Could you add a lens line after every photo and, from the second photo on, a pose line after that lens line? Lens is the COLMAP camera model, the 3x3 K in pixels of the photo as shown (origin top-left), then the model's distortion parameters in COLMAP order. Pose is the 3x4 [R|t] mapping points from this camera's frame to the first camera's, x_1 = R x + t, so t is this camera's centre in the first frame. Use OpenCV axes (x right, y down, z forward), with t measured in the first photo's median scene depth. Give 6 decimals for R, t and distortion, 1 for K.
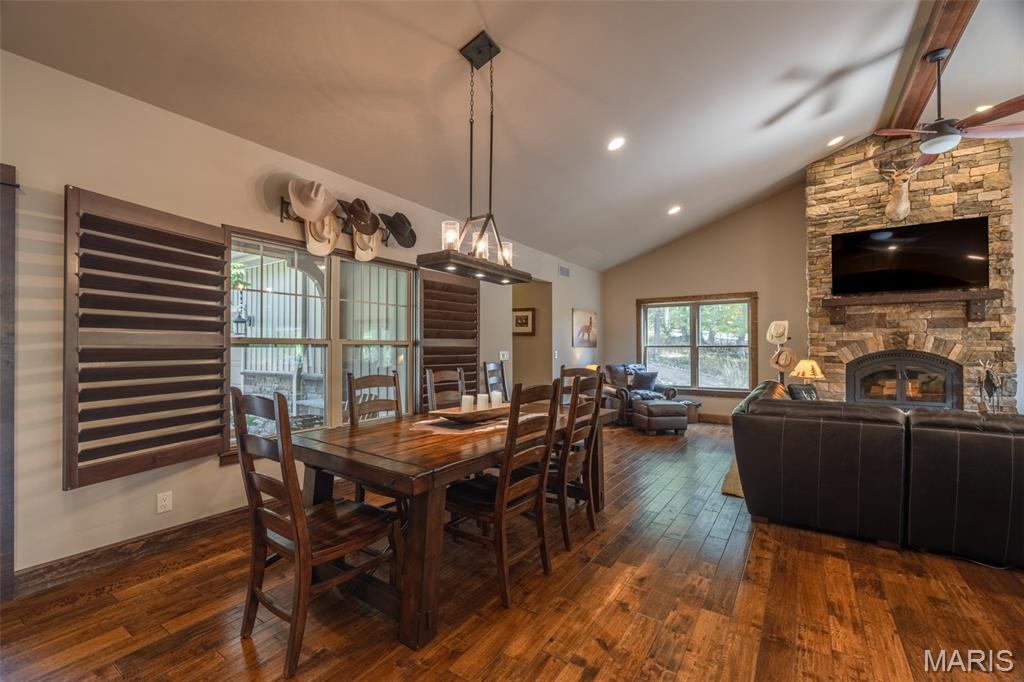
lens RADIAL K [[436.1, 0, 506.3], [0, 436.1, 345.0], [0, 0, 1]] dist [0.000045, -0.000276]
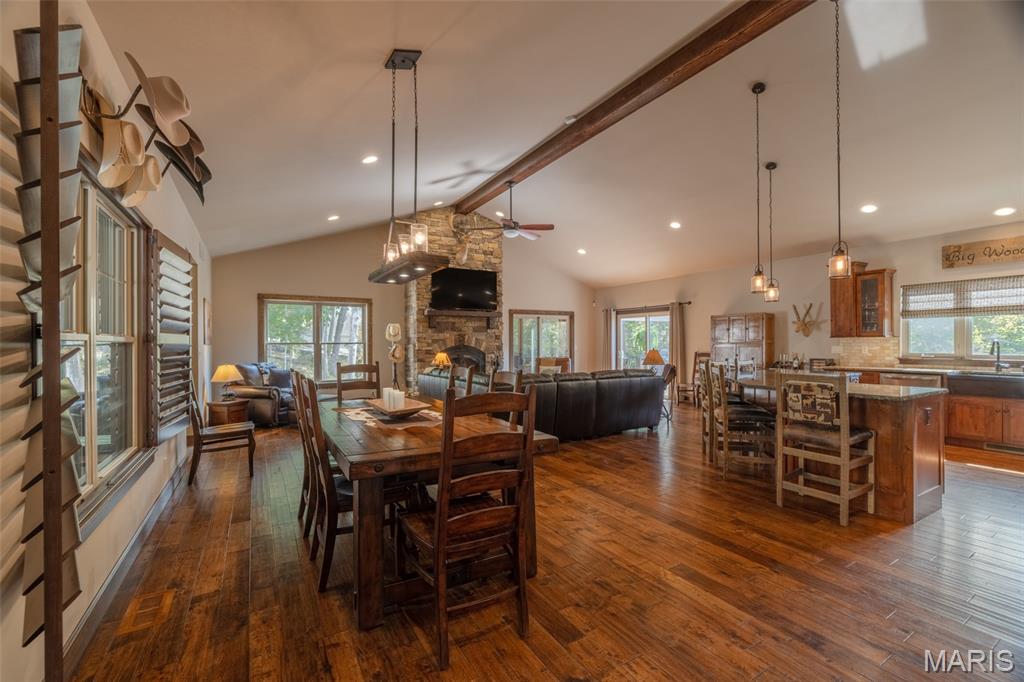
lens RADIAL K [[436.1, 0, 506.3], [0, 436.1, 345.0], [0, 0, 1]] dist [0.000045, -0.000276]
pose [[0.408771, -0.006267, 0.912615, -0.522965], [0.000223, 0.999977, 0.006767, -0.000373], [-0.912637, -0.002563, 0.408763, 0.198952]]
